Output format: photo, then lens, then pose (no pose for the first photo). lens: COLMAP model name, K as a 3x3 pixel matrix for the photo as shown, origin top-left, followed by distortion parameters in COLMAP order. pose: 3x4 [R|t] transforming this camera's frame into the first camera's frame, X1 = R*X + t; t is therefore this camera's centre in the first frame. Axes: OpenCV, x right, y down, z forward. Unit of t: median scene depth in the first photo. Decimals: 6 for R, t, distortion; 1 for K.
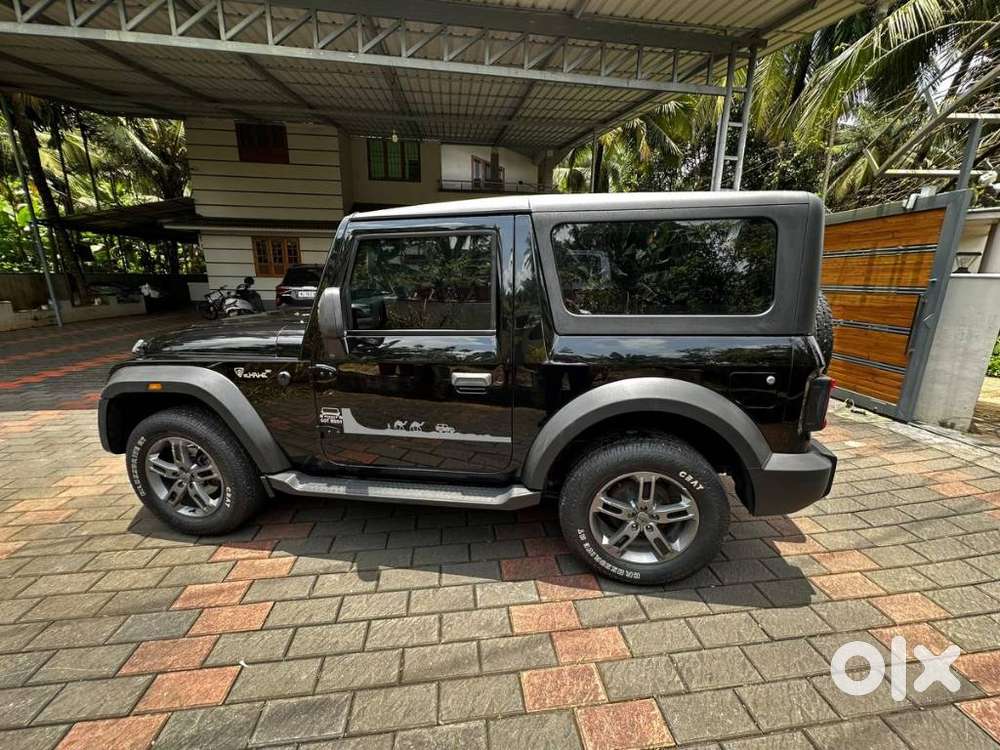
lens RADIAL K [[398.1, 0, 503.2], [0, 398.1, 376.3], [0, 0, 1]] dist [-0.005503, 0.000473]
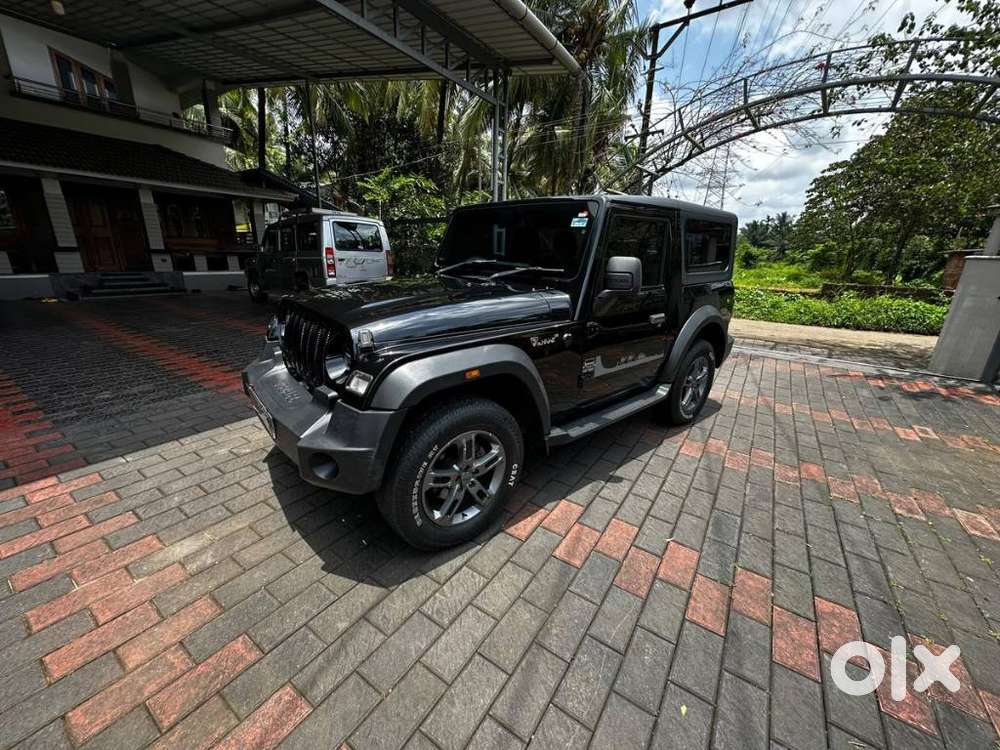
lens RADIAL K [[398.1, 0, 501.3], [0, 398.1, 374.4], [0, 0, 1]] dist [-0.005503, 0.000473]
pose [[0.653033, -0.209297, 0.727835, -1.479590], [0.160347, 0.977477, 0.137217, -0.081205], [-0.740160, 0.027099, 0.671884, 0.387691]]
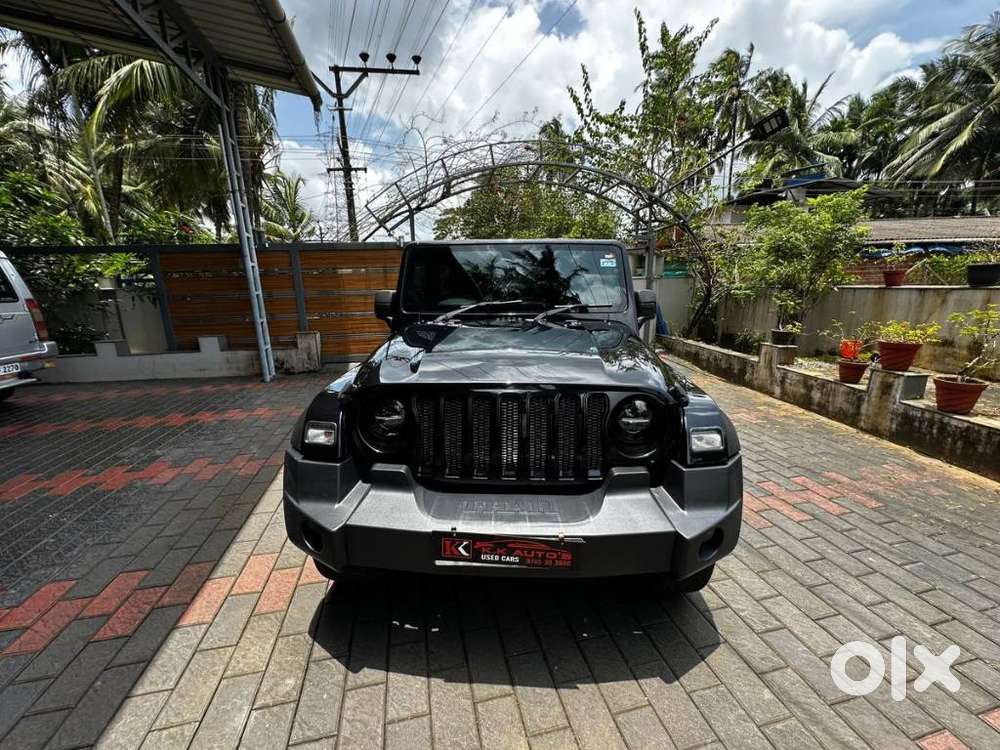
lens RADIAL K [[398.1, 0, 500.5], [0, 398.1, 373.3], [0, 0, 1]] dist [-0.005503, 0.000473]
pose [[-0.110502, -0.223150, 0.968501, -1.732516], [0.258706, 0.934418, 0.244814, -0.390867], [-0.959615, 0.277609, -0.045525, 1.491314]]
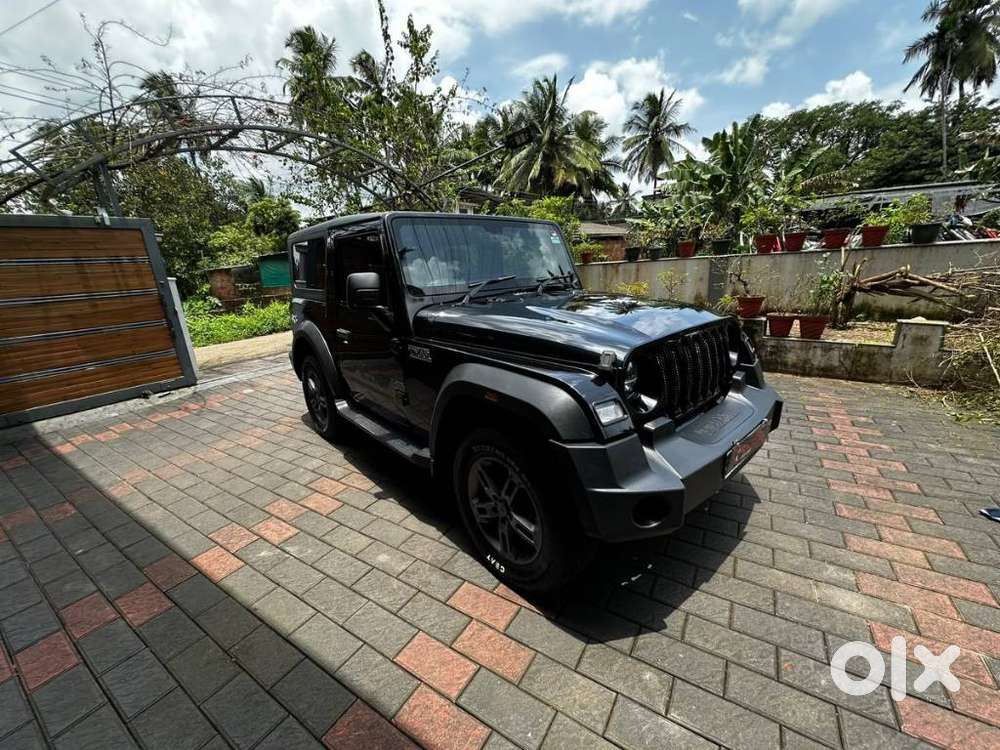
lens RADIAL K [[398.1, 0, 502.4], [0, 398.1, 372.6], [0, 0, 1]] dist [-0.005503, 0.000473]
pose [[-0.775051, -0.129235, 0.618542, -1.261765], [0.205154, 0.874374, 0.439752, -0.587273], [-0.597669, 0.467726, -0.651171, 2.349332]]
